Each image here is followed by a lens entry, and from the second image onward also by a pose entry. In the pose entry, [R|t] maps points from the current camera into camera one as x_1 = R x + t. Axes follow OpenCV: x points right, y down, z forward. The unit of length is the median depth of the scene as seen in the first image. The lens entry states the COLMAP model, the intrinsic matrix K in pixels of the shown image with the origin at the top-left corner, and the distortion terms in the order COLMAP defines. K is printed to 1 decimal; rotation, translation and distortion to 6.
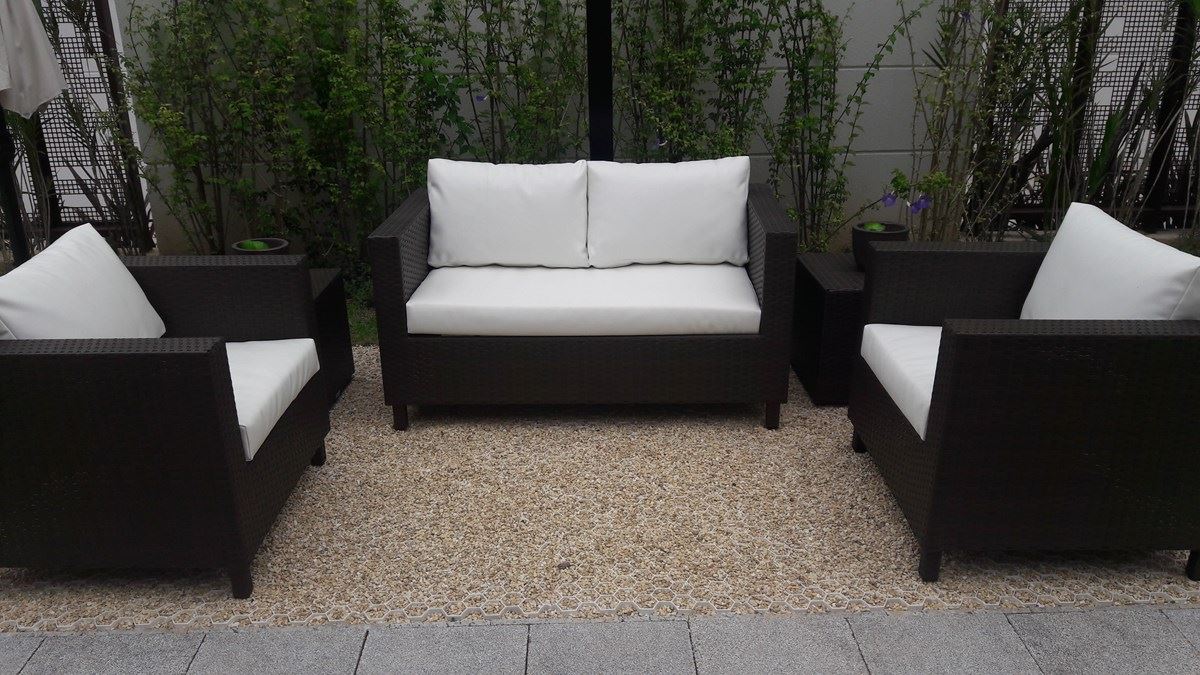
lens RADIAL K [[948.7, 0, 601.6], [0, 948.7, 366.2], [0, 0, 1]] dist [0.040120, -0.120202]
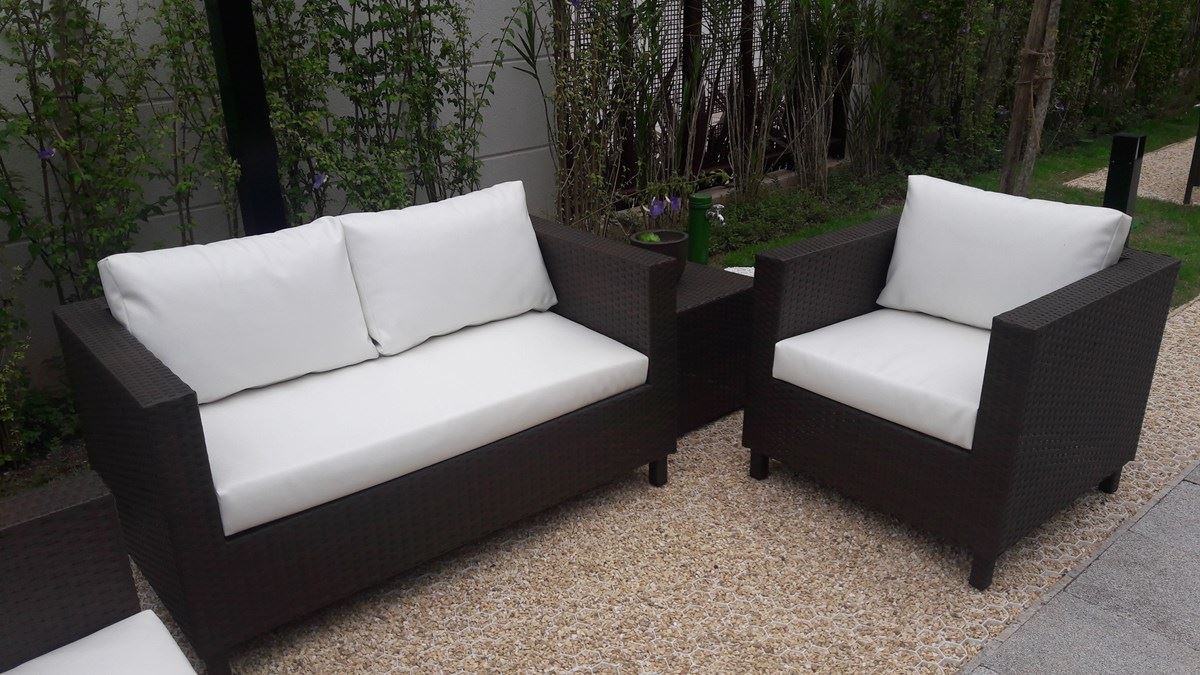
lens RADIAL K [[948.7, 0, 601.6], [0, 948.7, 366.2], [0, 0, 1]] dist [0.040120, -0.120202]
pose [[0.767369, -0.257112, 0.587400, -0.319676], [0.258004, 0.962465, 0.084231, -0.118256], [-0.587009, 0.086915, 0.804901, 0.318598]]
